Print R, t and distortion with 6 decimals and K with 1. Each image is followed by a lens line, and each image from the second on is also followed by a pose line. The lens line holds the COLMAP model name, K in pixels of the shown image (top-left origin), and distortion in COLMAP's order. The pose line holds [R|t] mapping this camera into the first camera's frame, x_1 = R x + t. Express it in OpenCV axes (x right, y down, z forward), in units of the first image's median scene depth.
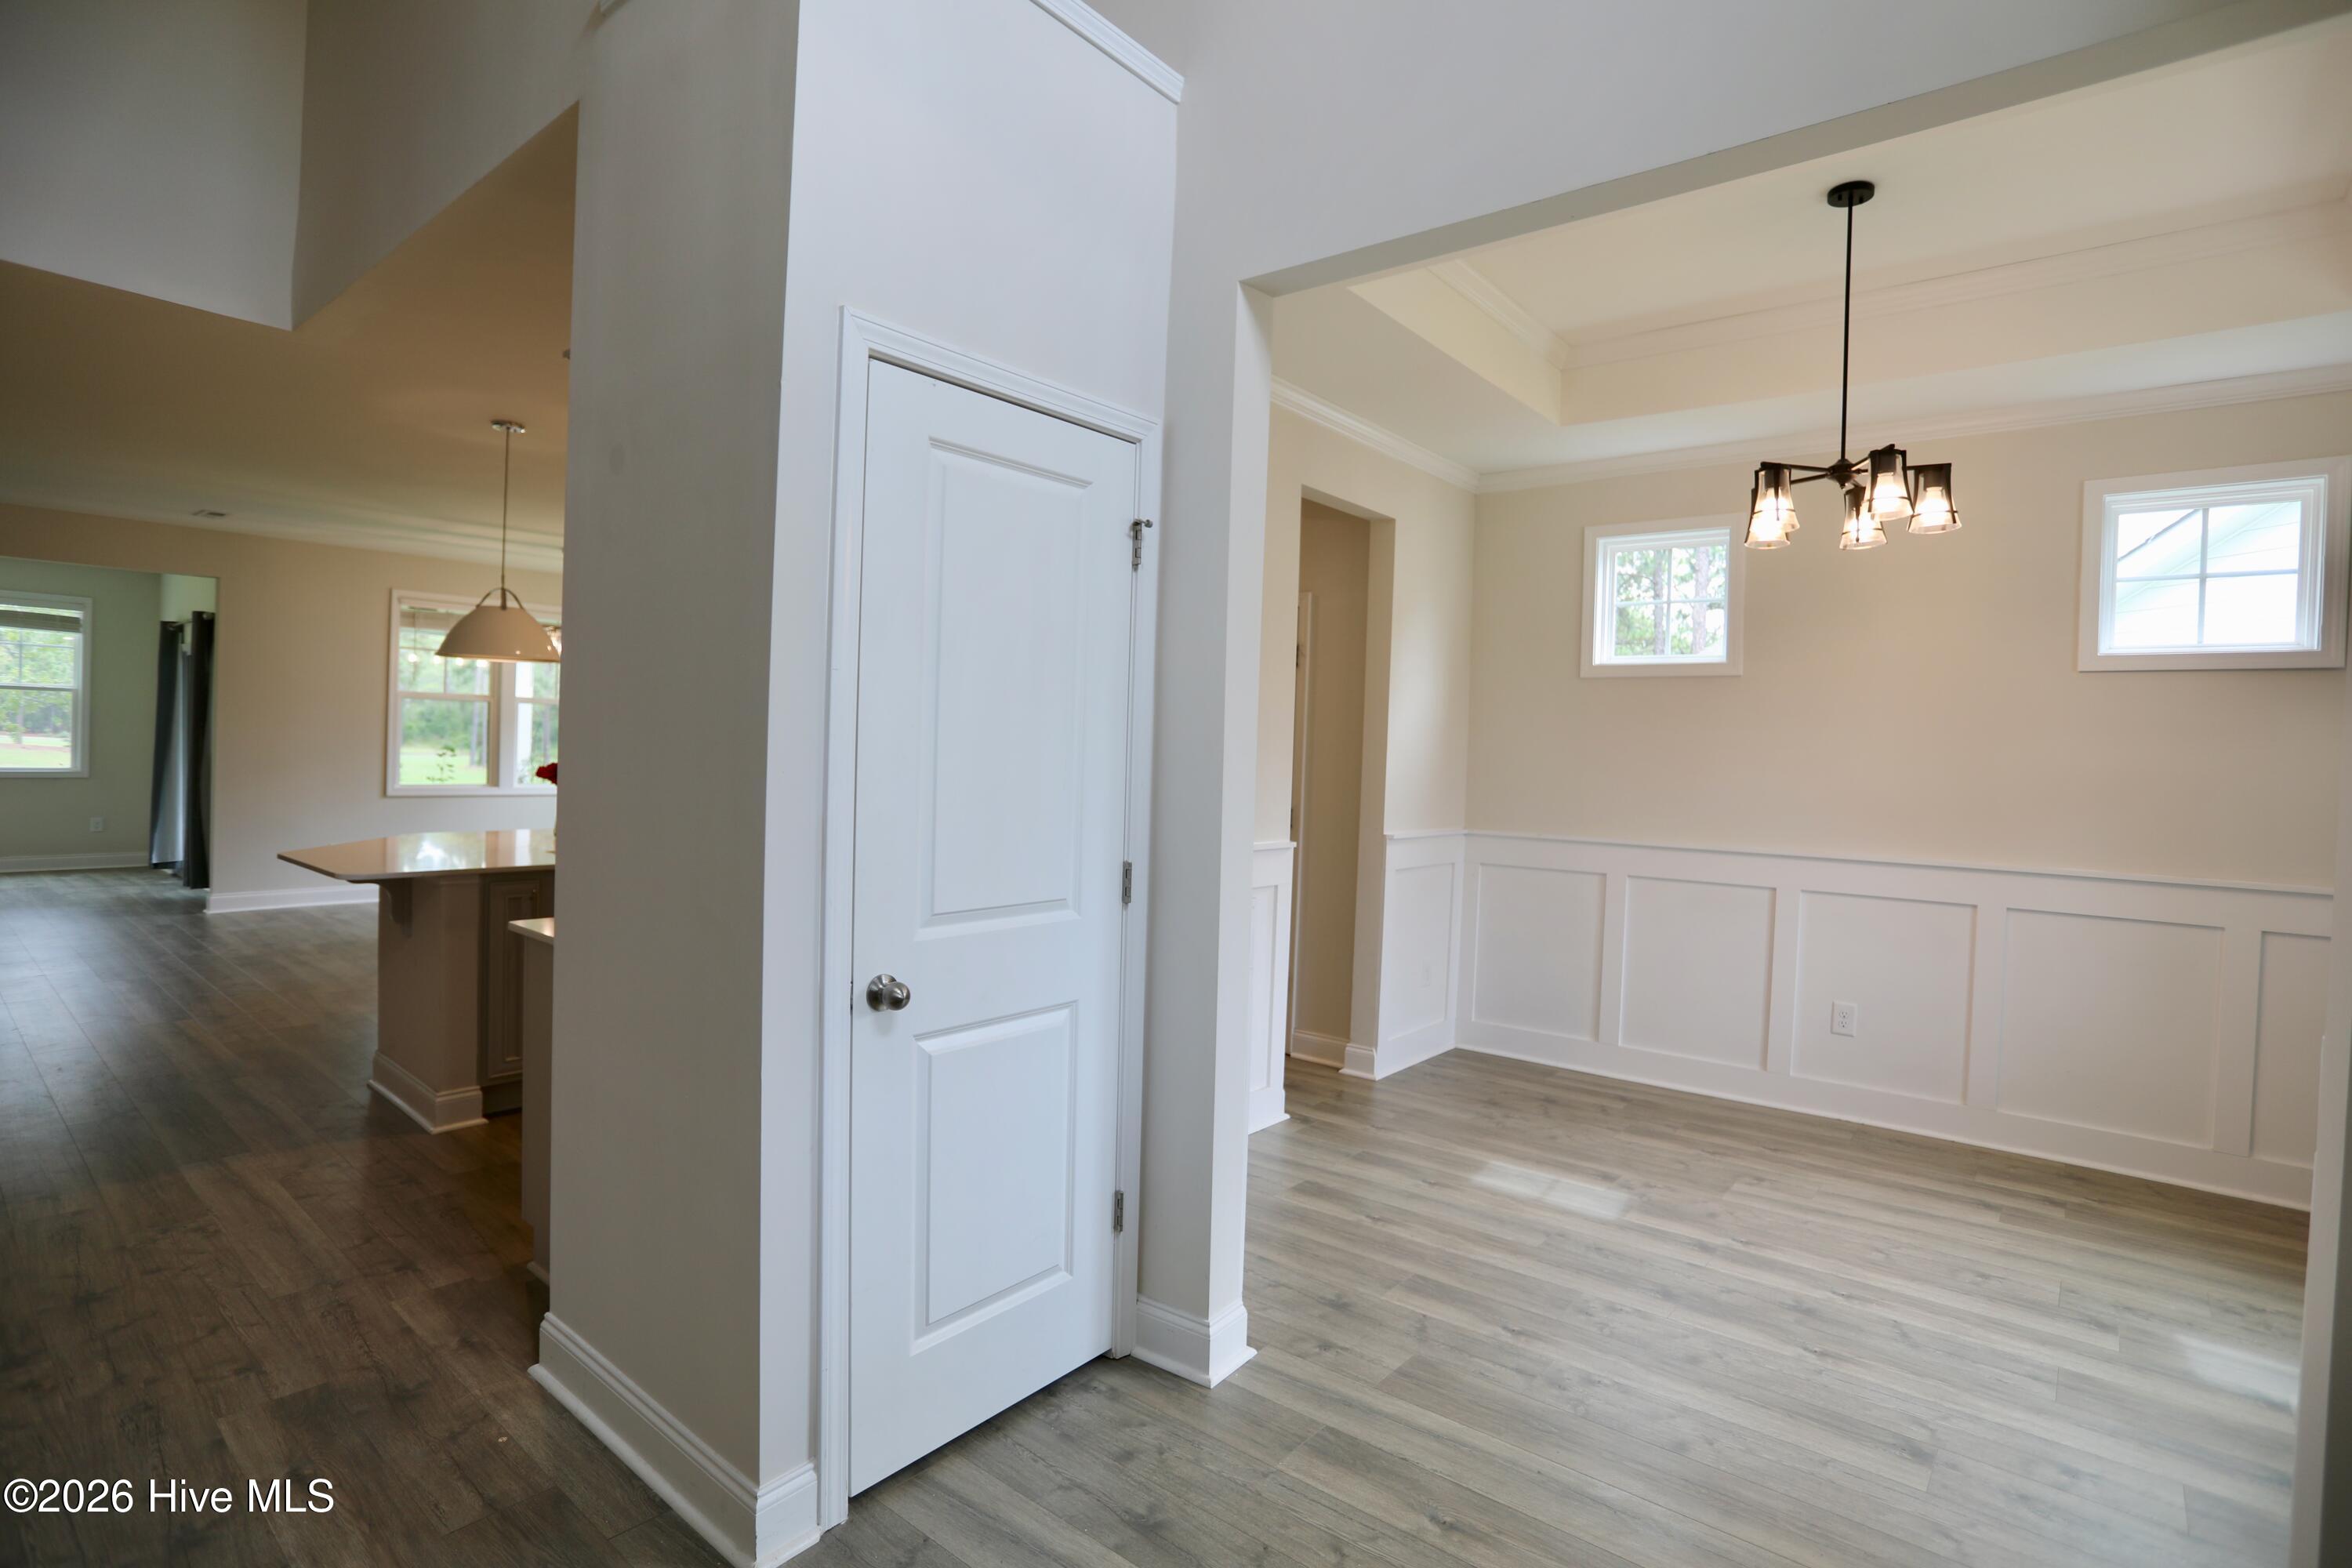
lens RADIAL K [[1141.7, 0, 1174.4], [0, 1141.7, 764.1], [0, 0, 1]] dist [-0.067563, 0.028128]
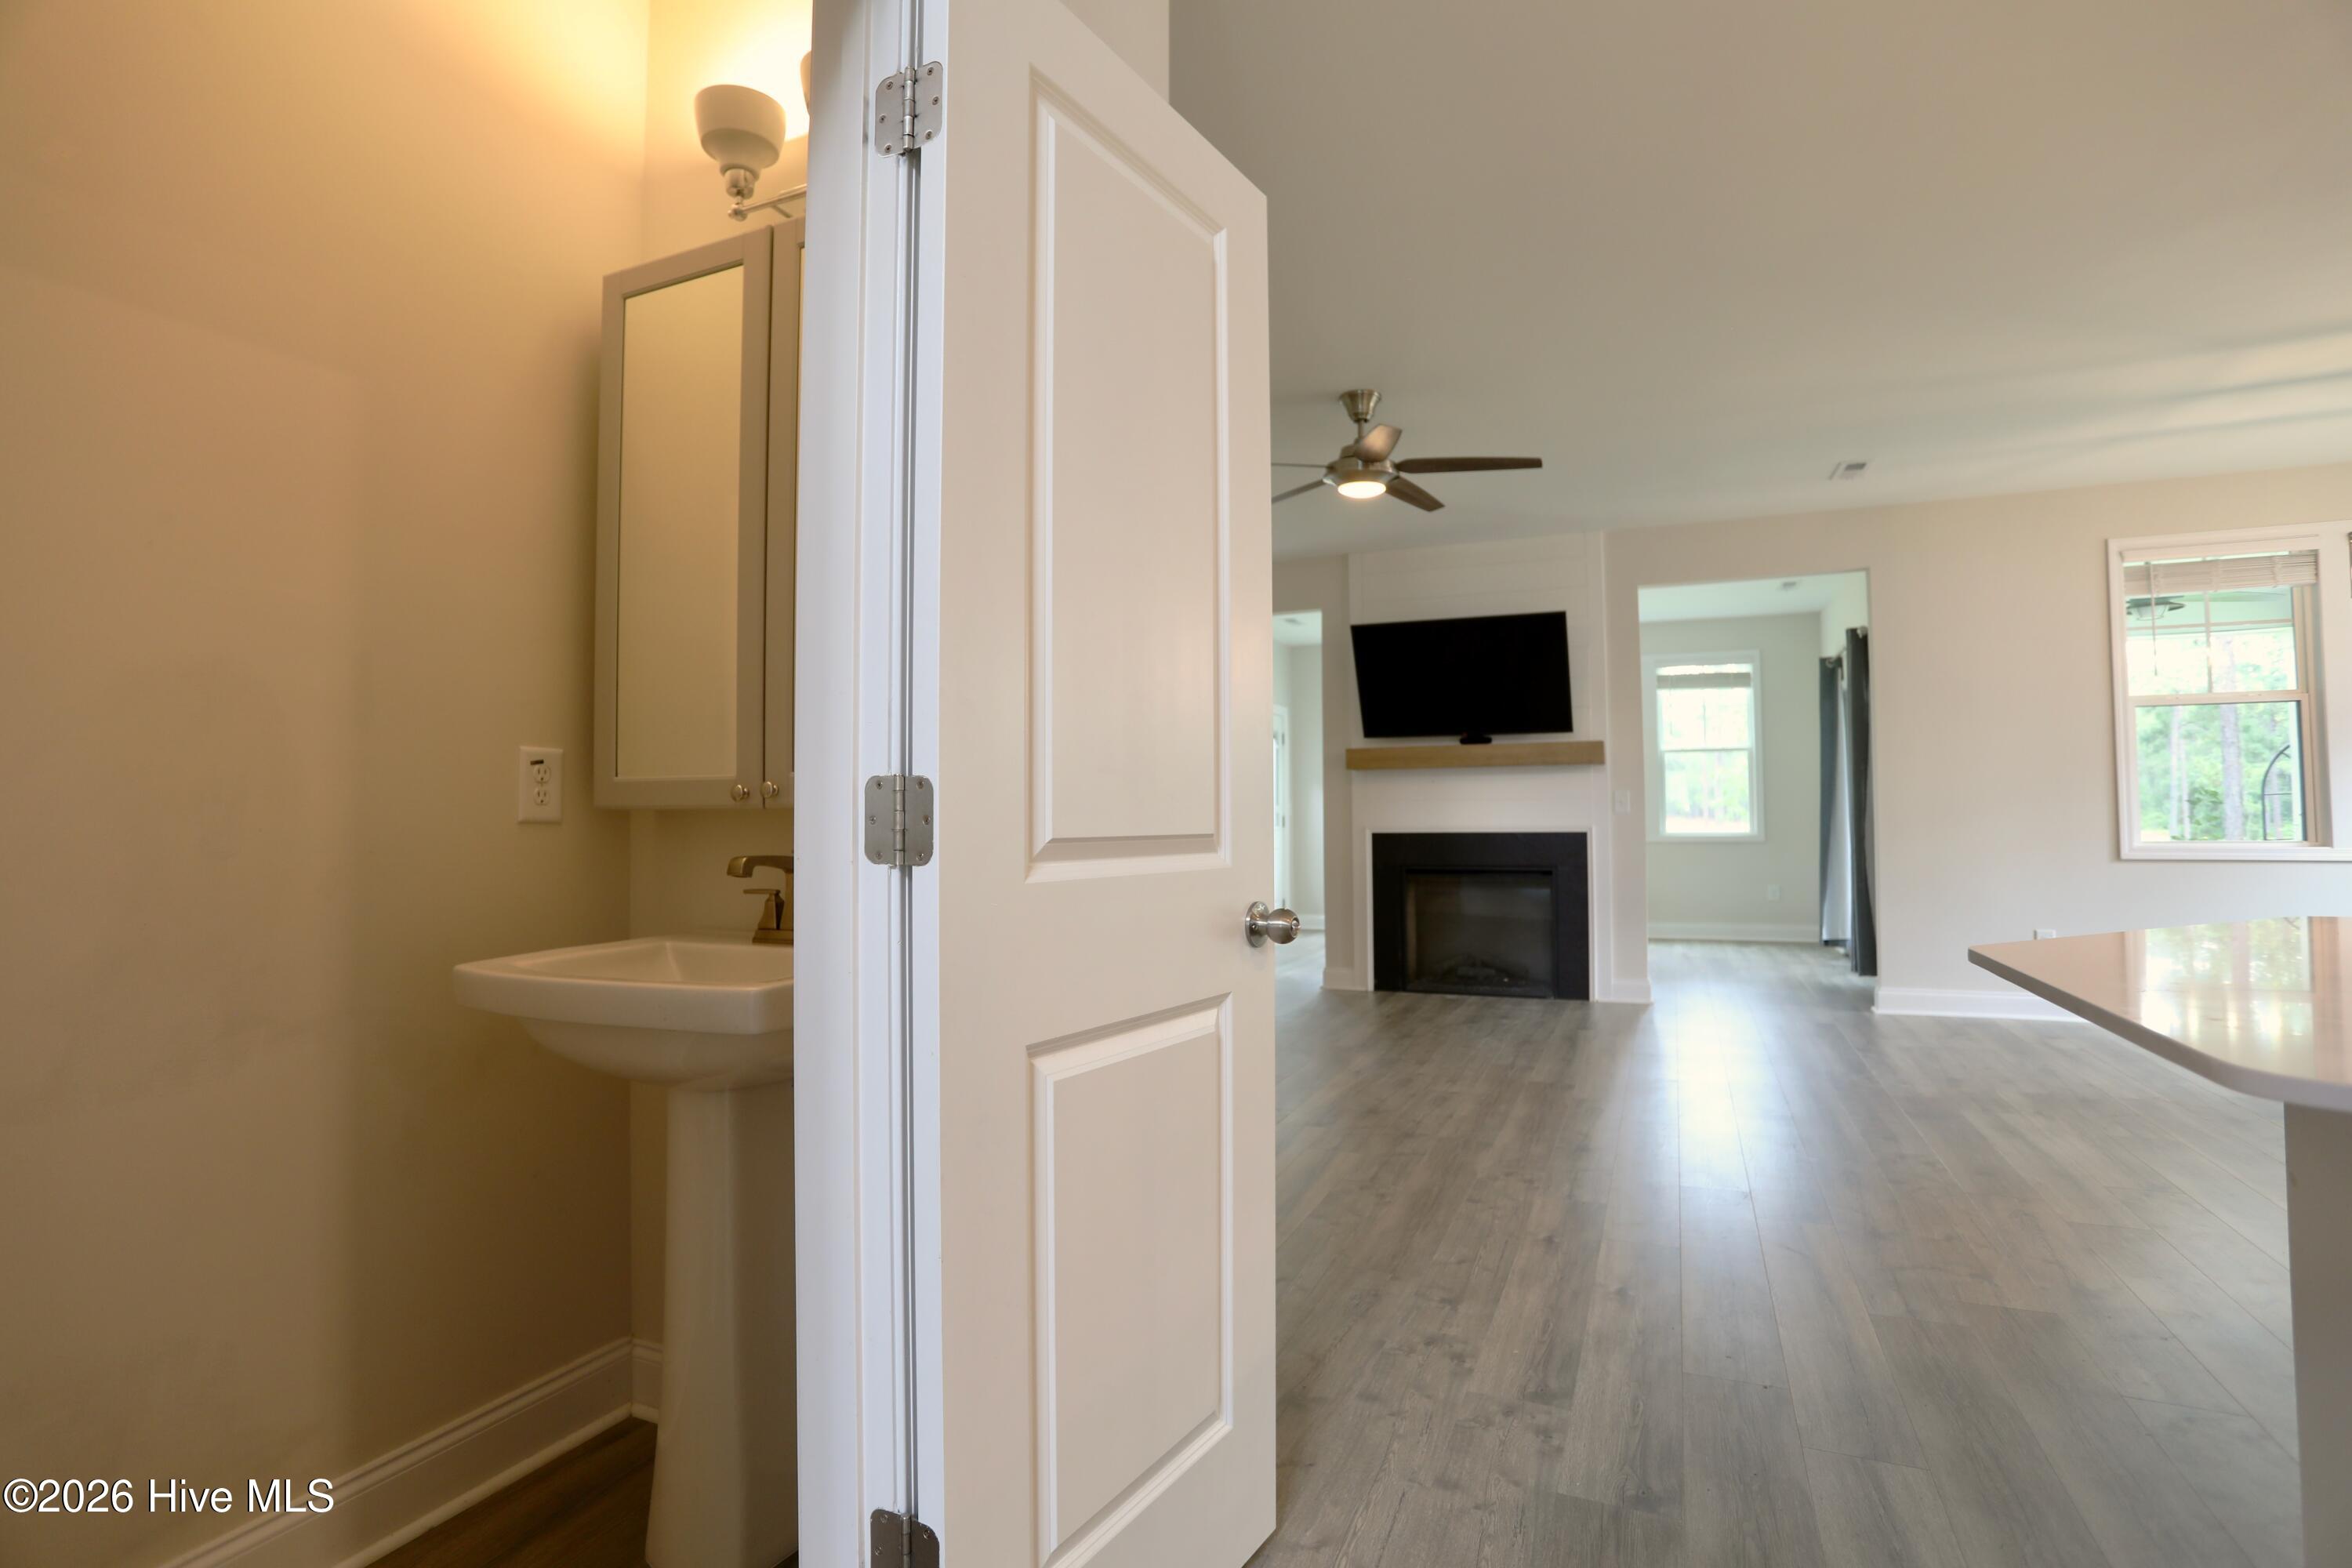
lens RADIAL K [[1141.7, 0, 1178.0], [0, 1141.7, 767.8], [0, 0, 1]] dist [-0.067563, 0.028128]
pose [[0.275919, -0.072332, -0.958455, -0.549630], [0.001713, 0.997200, -0.074763, 0.051476], [0.961179, 0.018986, 0.275270, 0.673719]]
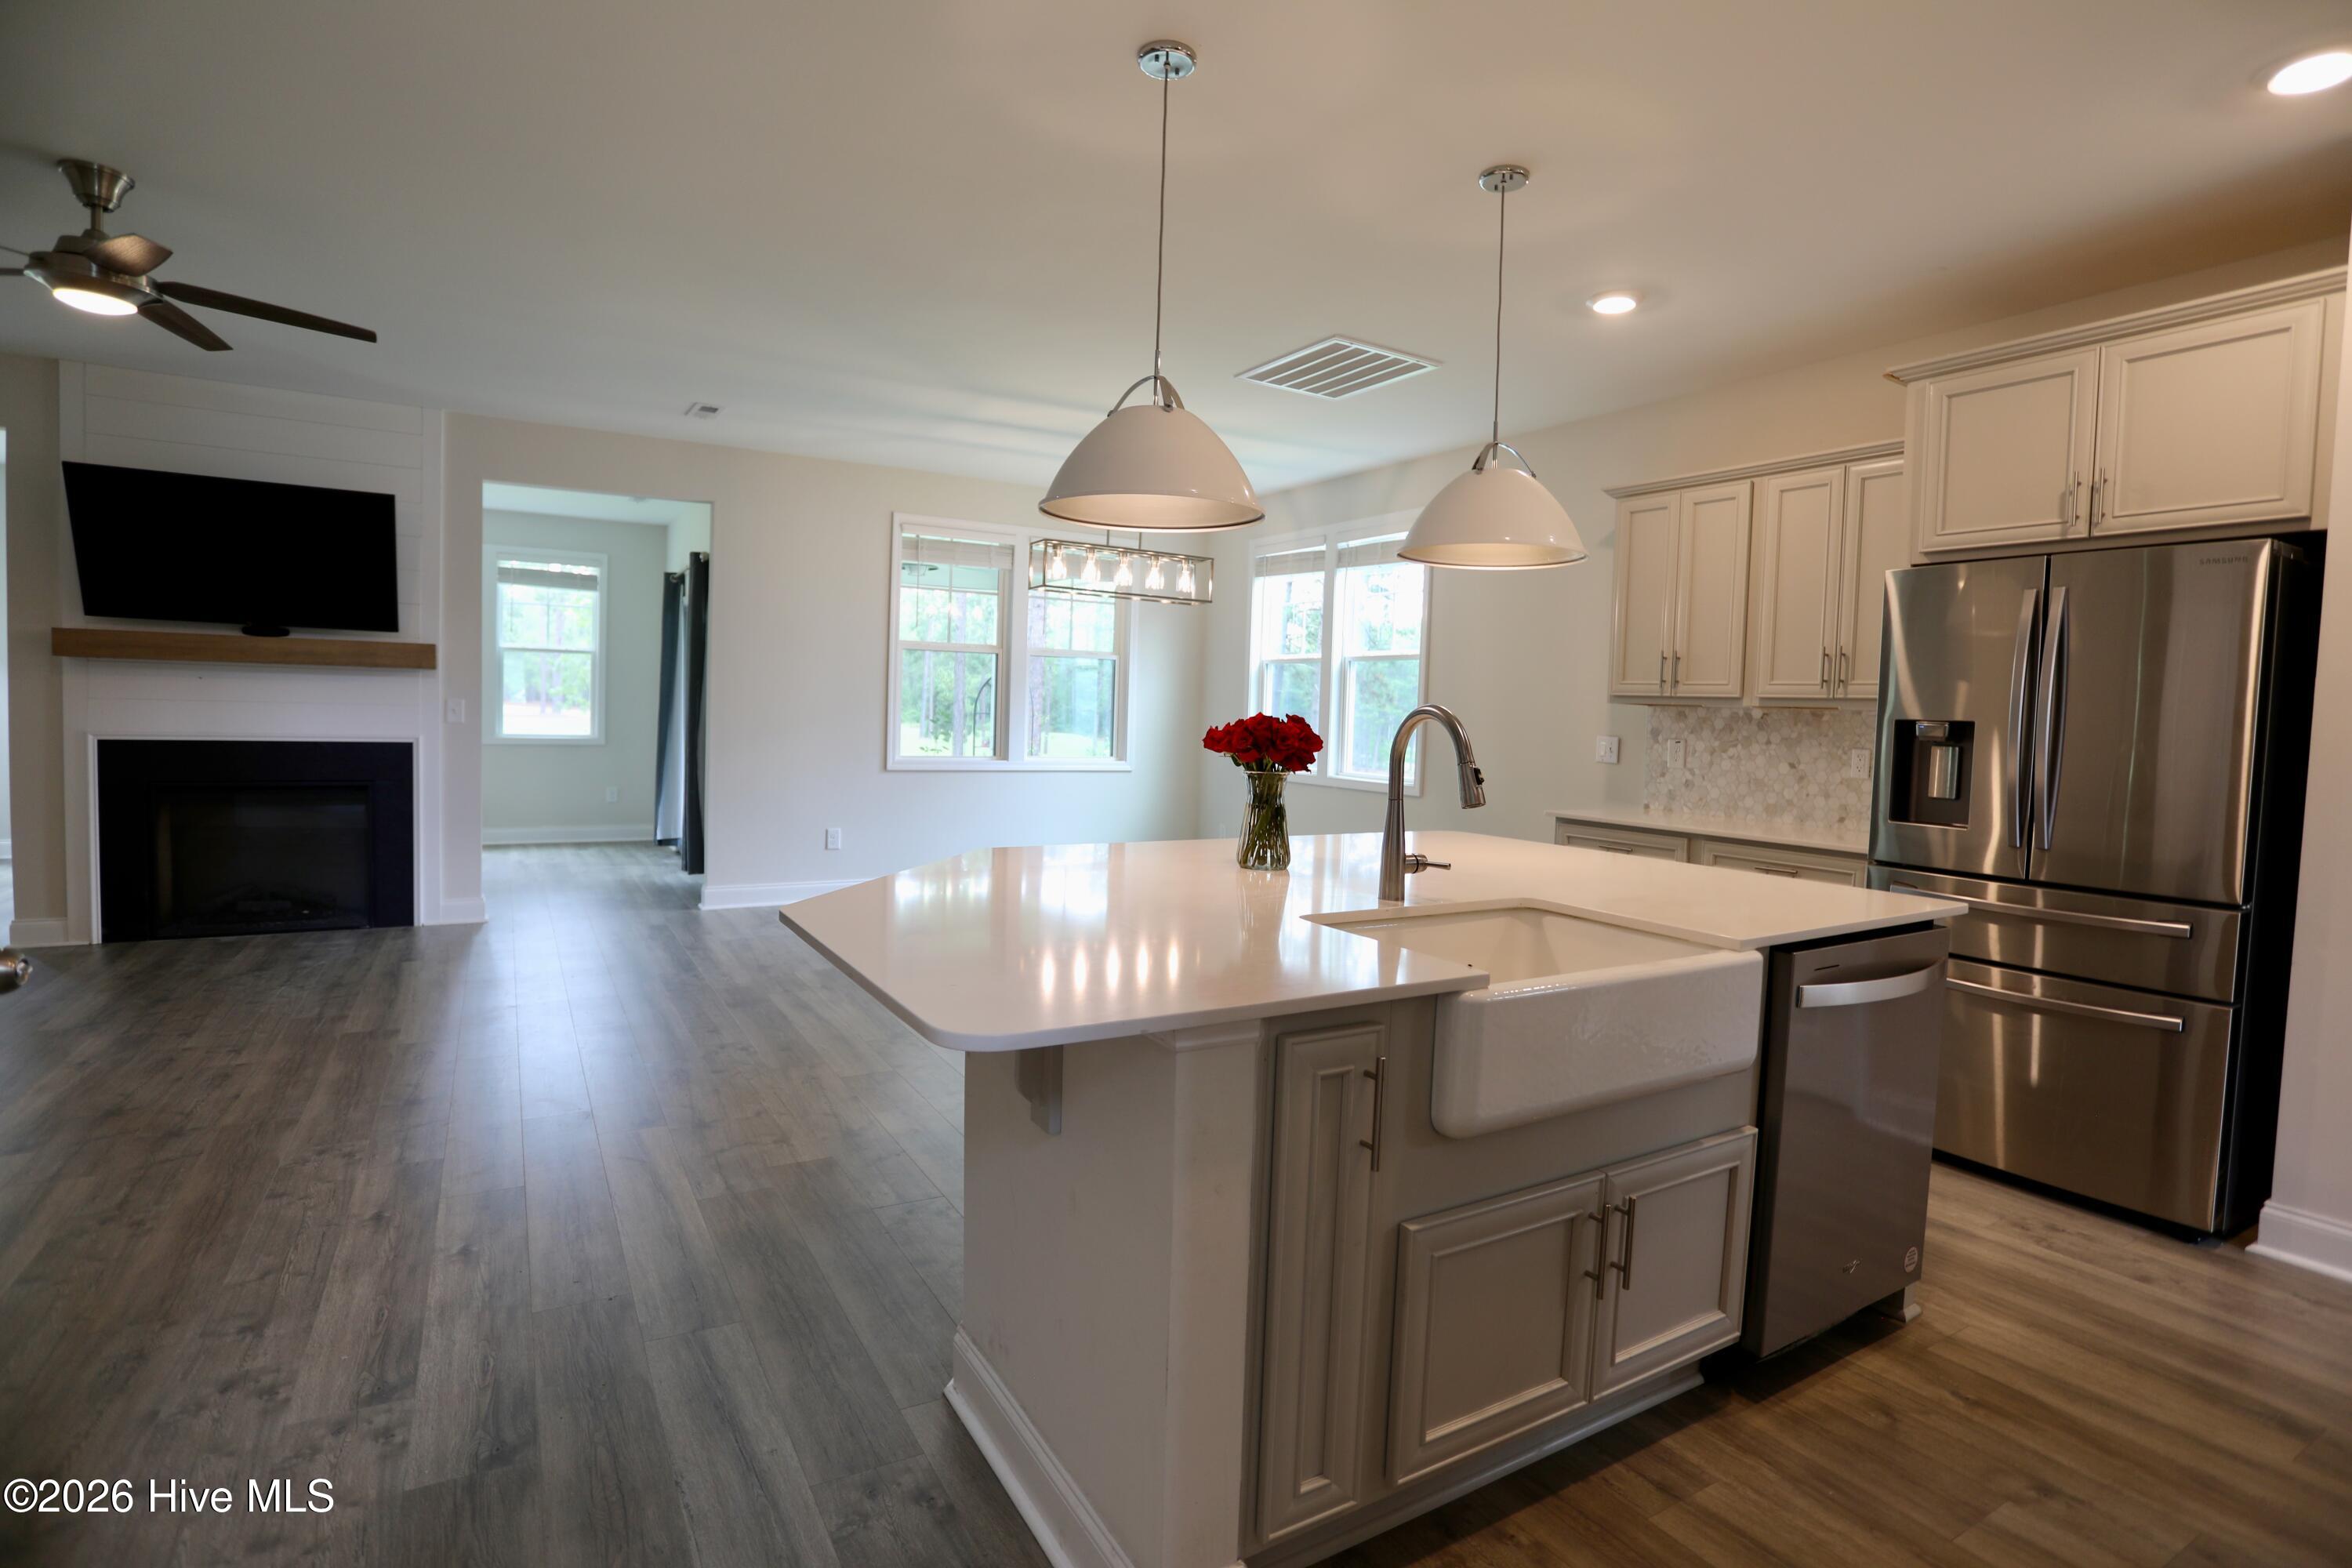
lens RADIAL K [[1141.7, 0, 1173.6], [0, 1141.7, 766.0], [0, 0, 1]] dist [-0.067563, 0.028128]
pose [[0.942787, 0.015154, -0.333050, -0.529922], [-0.007503, 0.999678, 0.024245, 0.009334], [0.333310, -0.020359, 0.942597, 0.646983]]
